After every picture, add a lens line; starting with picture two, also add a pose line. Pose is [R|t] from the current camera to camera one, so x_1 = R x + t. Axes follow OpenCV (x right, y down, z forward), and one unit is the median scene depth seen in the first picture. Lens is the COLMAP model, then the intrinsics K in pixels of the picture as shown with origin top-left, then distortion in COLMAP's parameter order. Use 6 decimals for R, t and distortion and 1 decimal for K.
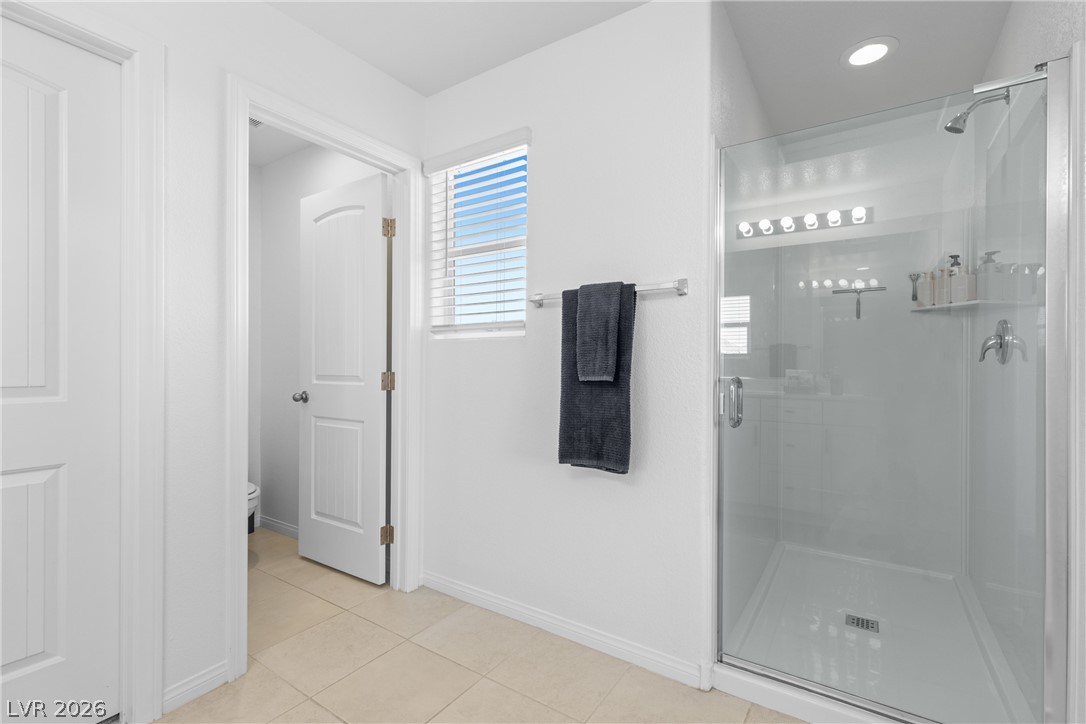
lens RADIAL K [[488.8, 0, 546.2], [0, 488.8, 364.7], [0, 0, 1]] dist [0.001668, -0.000045]
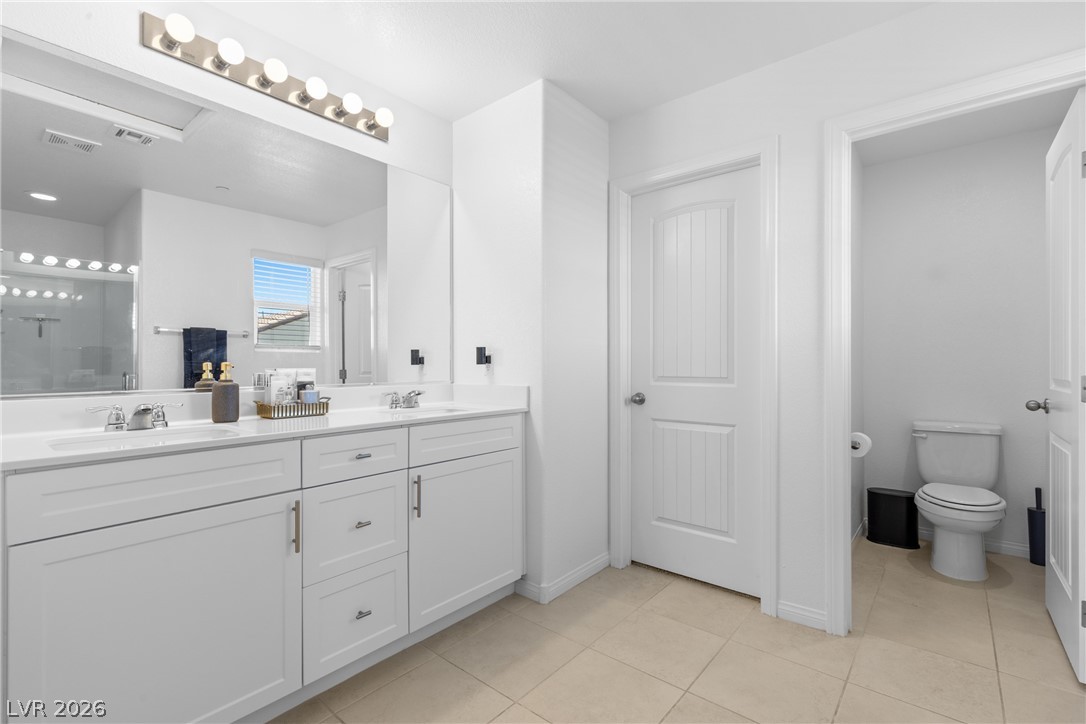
lens RADIAL K [[488.8, 0, 546.2], [0, 488.8, 364.7], [0, 0, 1]] dist [0.001668, -0.000045]
pose [[-0.103947, -0.000954, -0.994582, 0.637349], [-0.001756, 0.999998, -0.000776, 0.000882], [0.994581, 0.001666, -0.103949, 0.467848]]
